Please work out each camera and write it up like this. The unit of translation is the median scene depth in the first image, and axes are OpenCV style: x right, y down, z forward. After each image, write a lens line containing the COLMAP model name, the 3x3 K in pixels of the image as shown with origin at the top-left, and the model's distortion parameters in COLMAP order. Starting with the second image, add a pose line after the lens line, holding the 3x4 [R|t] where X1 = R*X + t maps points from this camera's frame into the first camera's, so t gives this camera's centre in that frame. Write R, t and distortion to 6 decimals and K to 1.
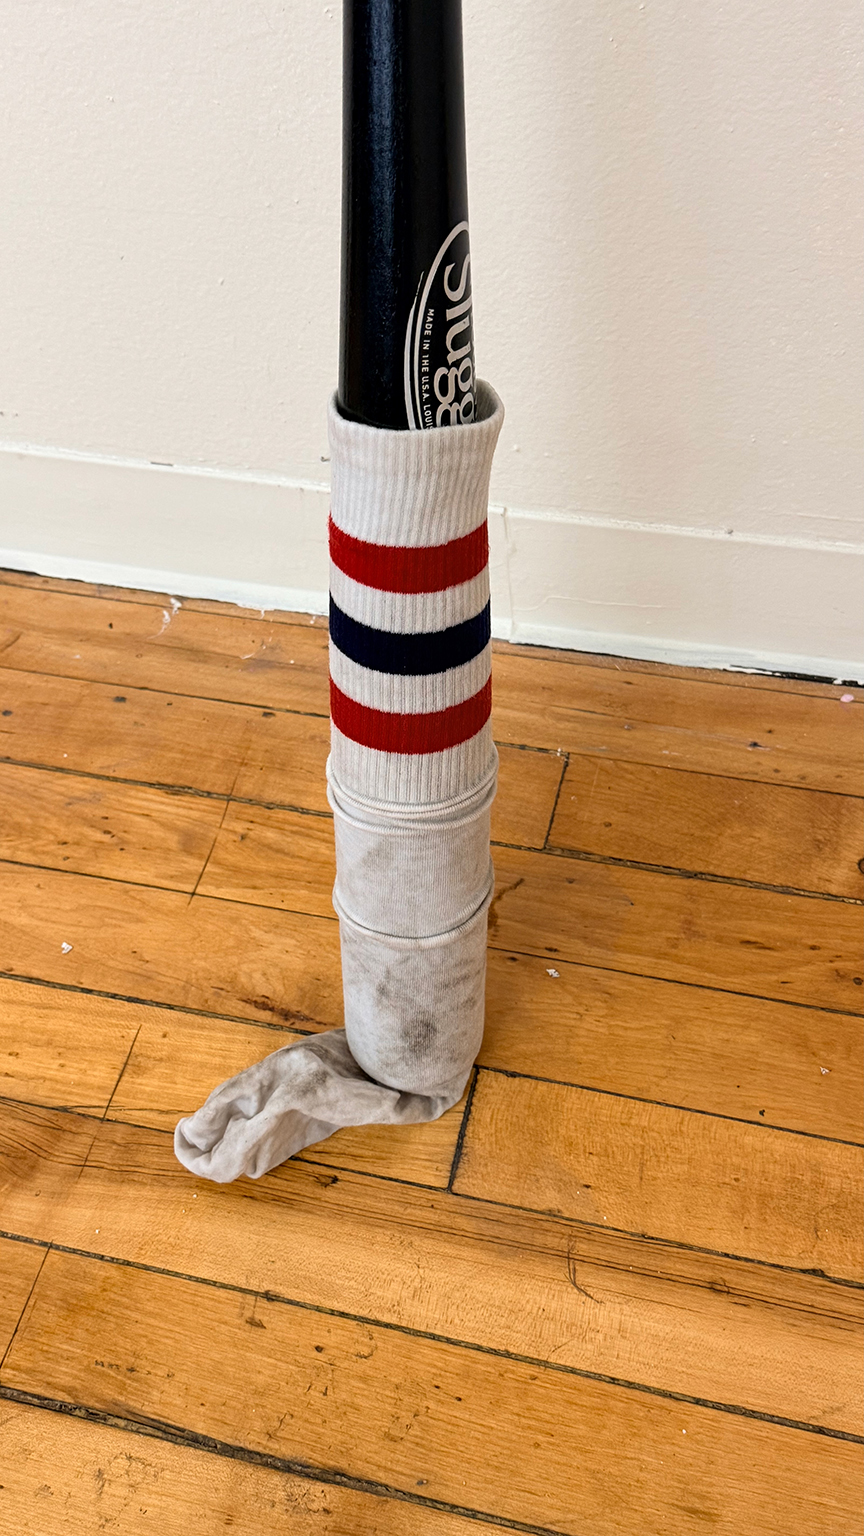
lens RADIAL K [[1521.1, 0, 429.7], [0, 1521.1, 766.5], [0, 0, 1]] dist [0.091589, 0.000000]
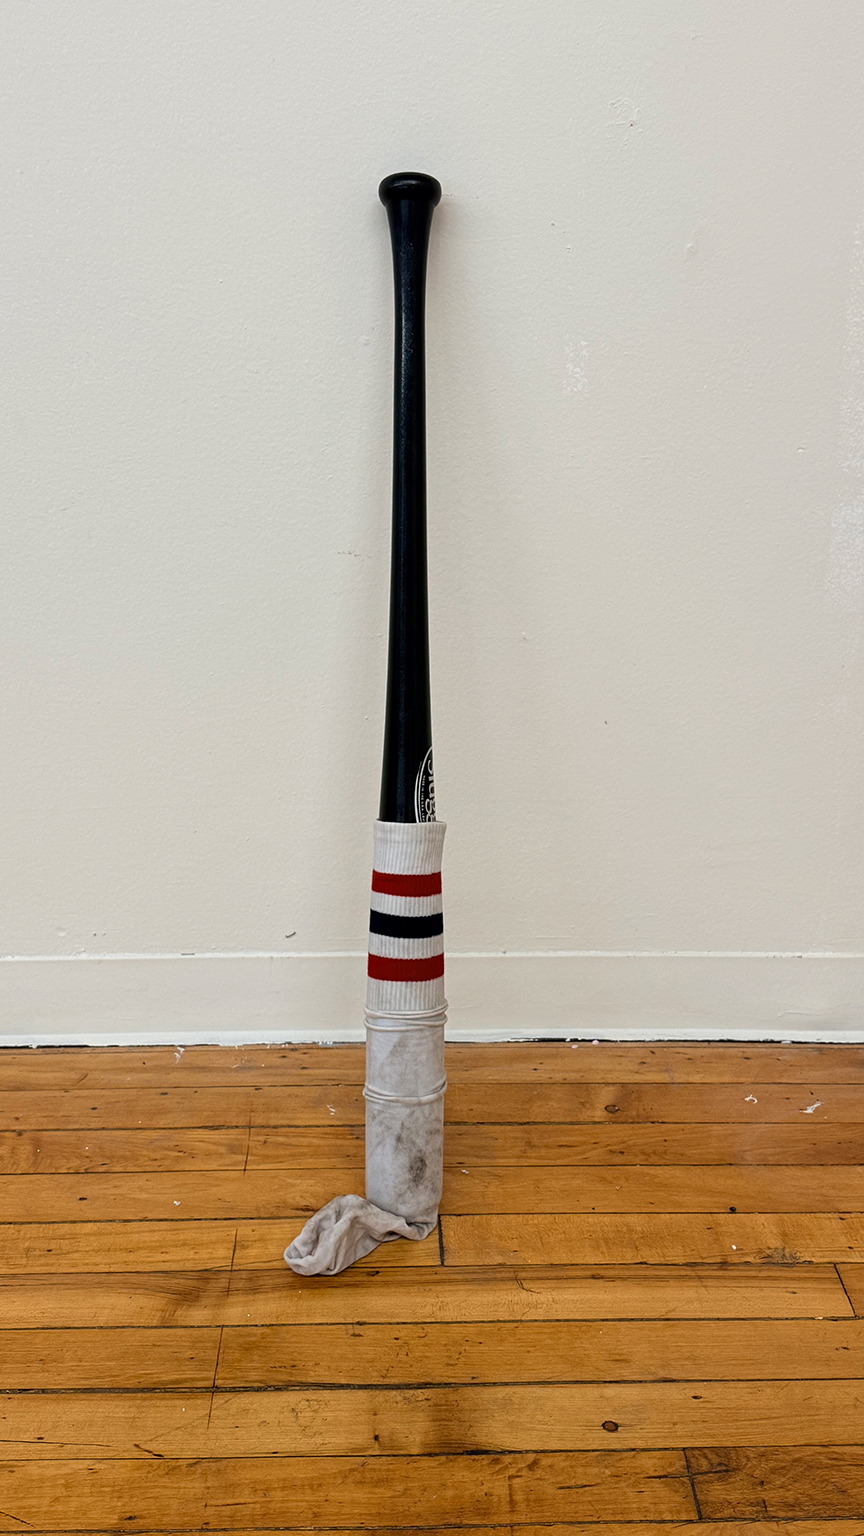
lens RADIAL K [[1521.1, 0, 433.9], [0, 1521.1, 768.5], [0, 0, 1]] dist [0.091589, 0.000000]
pose [[0.953757, -0.013417, 0.300280, -0.523349], [0.172774, 0.841947, -0.511150, 0.698324], [-0.245962, 0.539393, 0.805331, -0.744271]]
